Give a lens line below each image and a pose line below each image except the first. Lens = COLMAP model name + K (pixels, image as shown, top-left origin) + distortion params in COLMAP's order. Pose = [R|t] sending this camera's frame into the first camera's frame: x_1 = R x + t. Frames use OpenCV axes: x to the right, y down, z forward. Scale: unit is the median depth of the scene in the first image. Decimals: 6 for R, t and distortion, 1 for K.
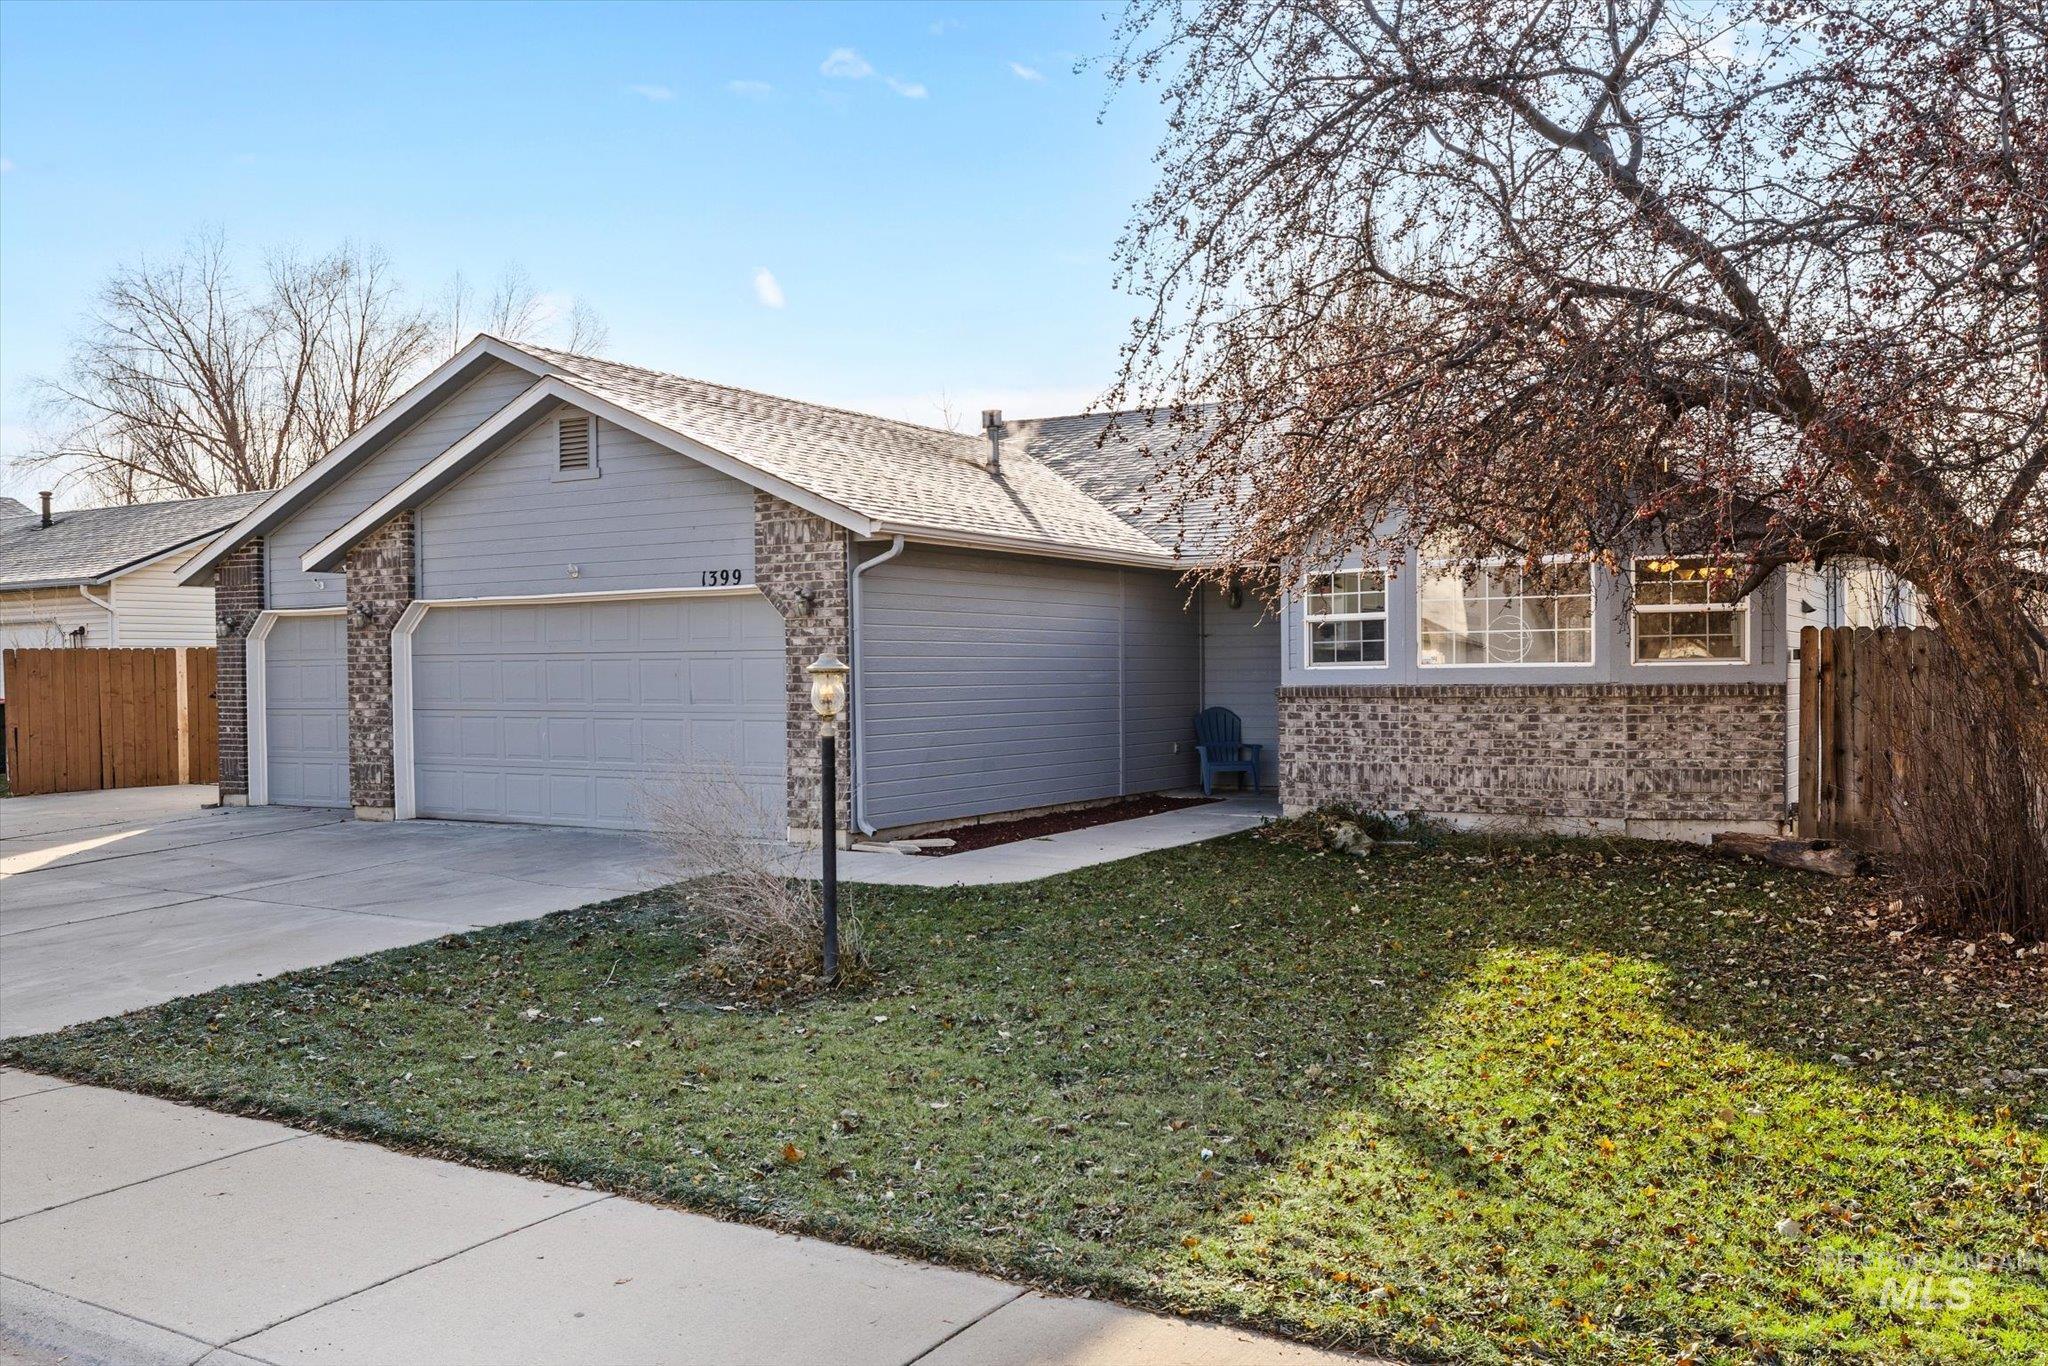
lens RADIAL K [[870.5, 0, 1024.2], [0, 870.5, 678.7], [0, 0, 1]] dist [0.001204, 0.000021]
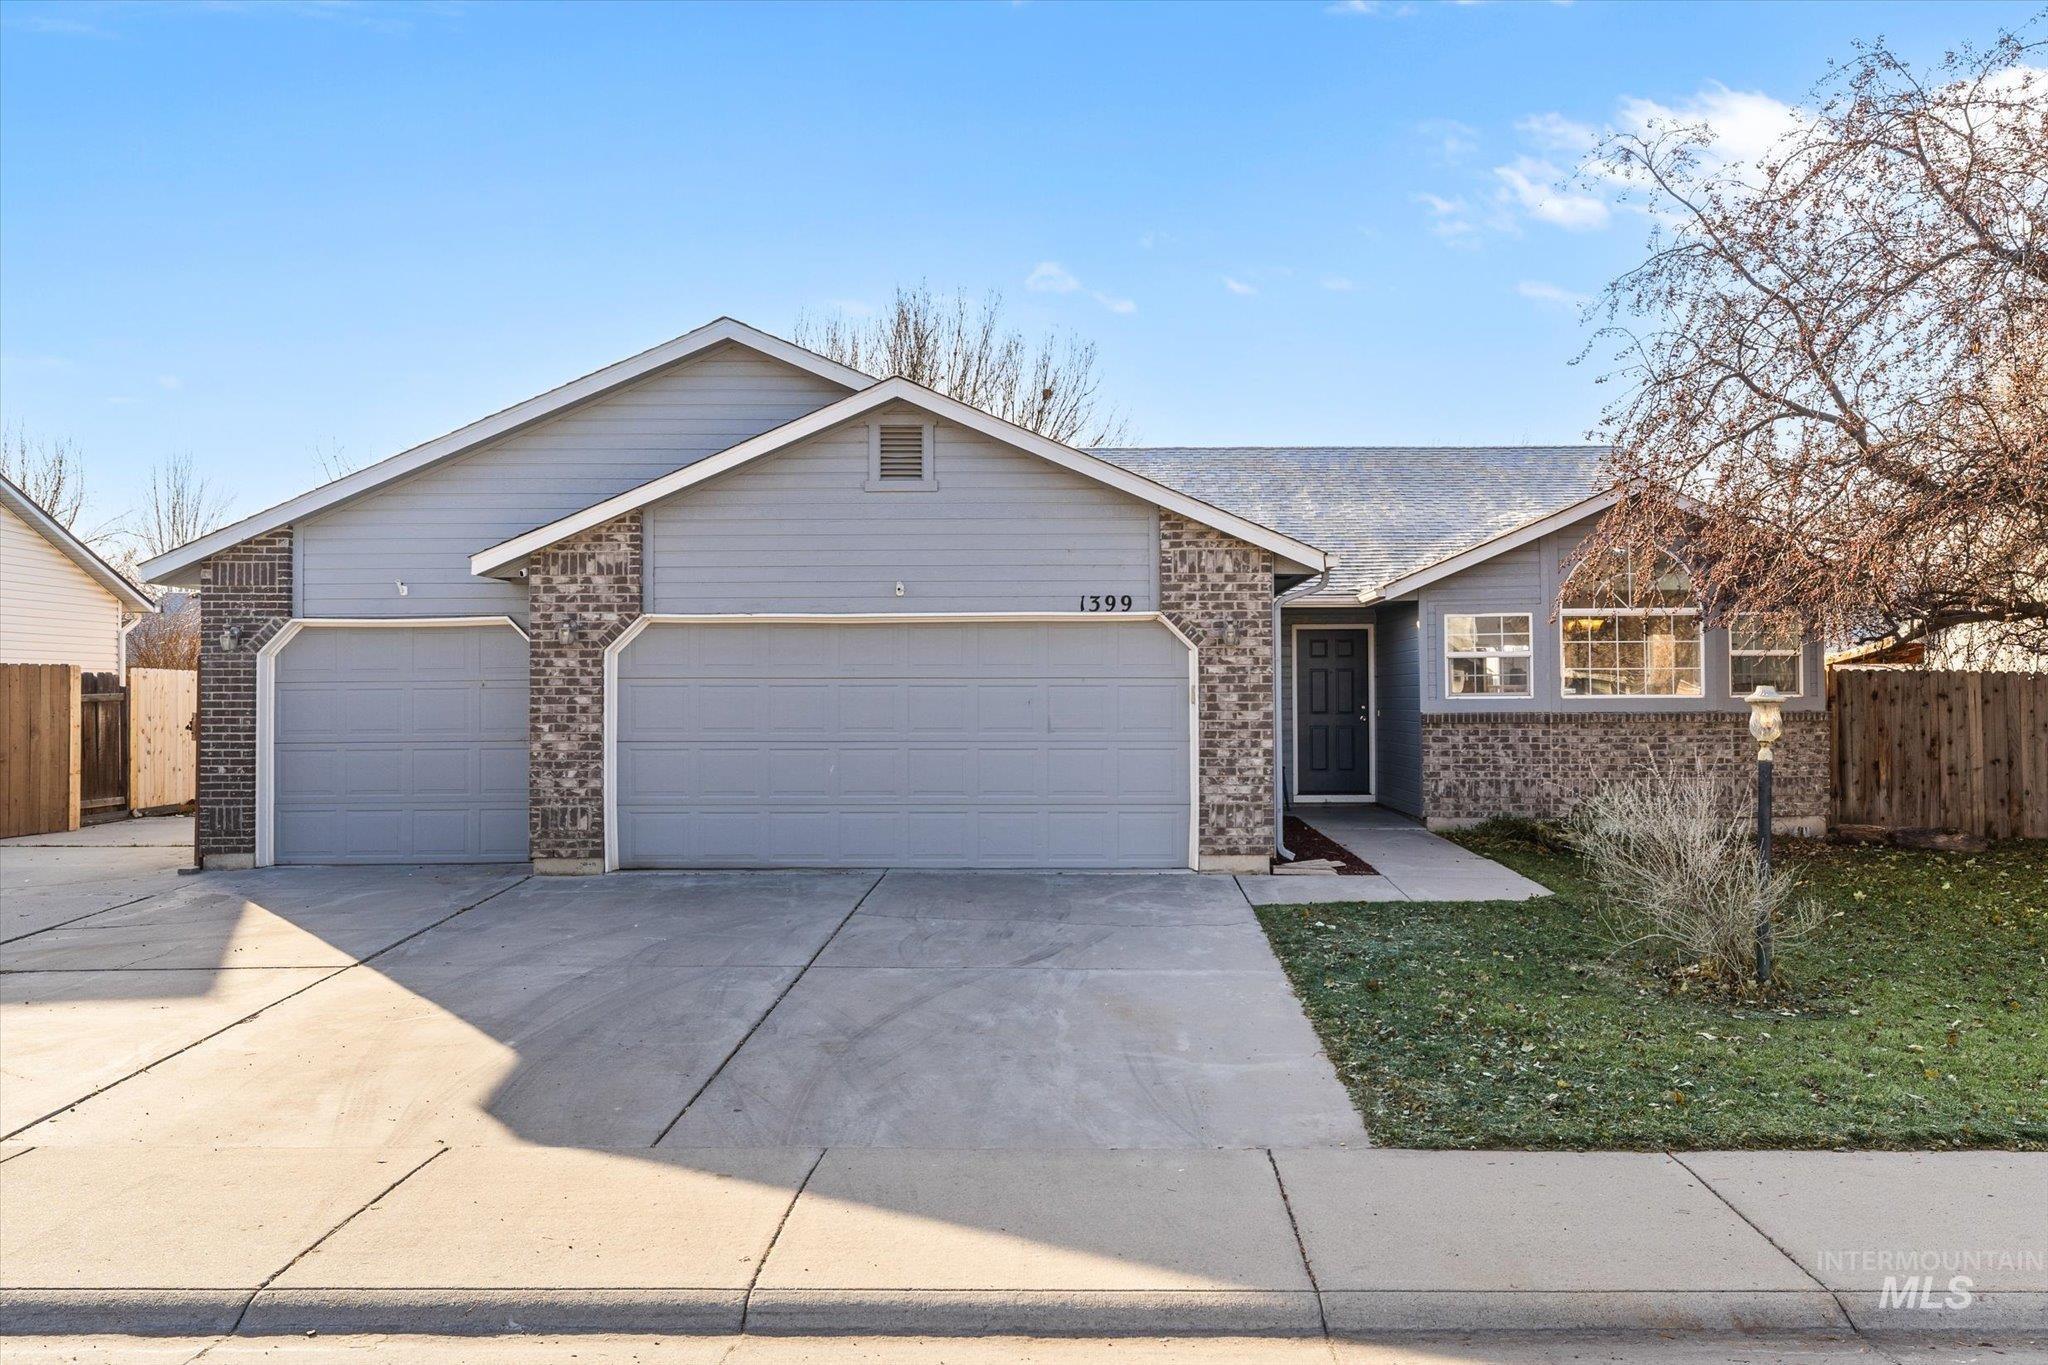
lens RADIAL K [[870.5, 0, 1024.2], [0, 870.5, 678.2], [0, 0, 1]] dist [0.001204, 0.000021]
pose [[0.958518, 0.010561, 0.284835, -0.598843], [-0.001888, 0.999527, -0.030705, -0.001083], [-0.285025, 0.028893, 0.958085, 0.074575]]
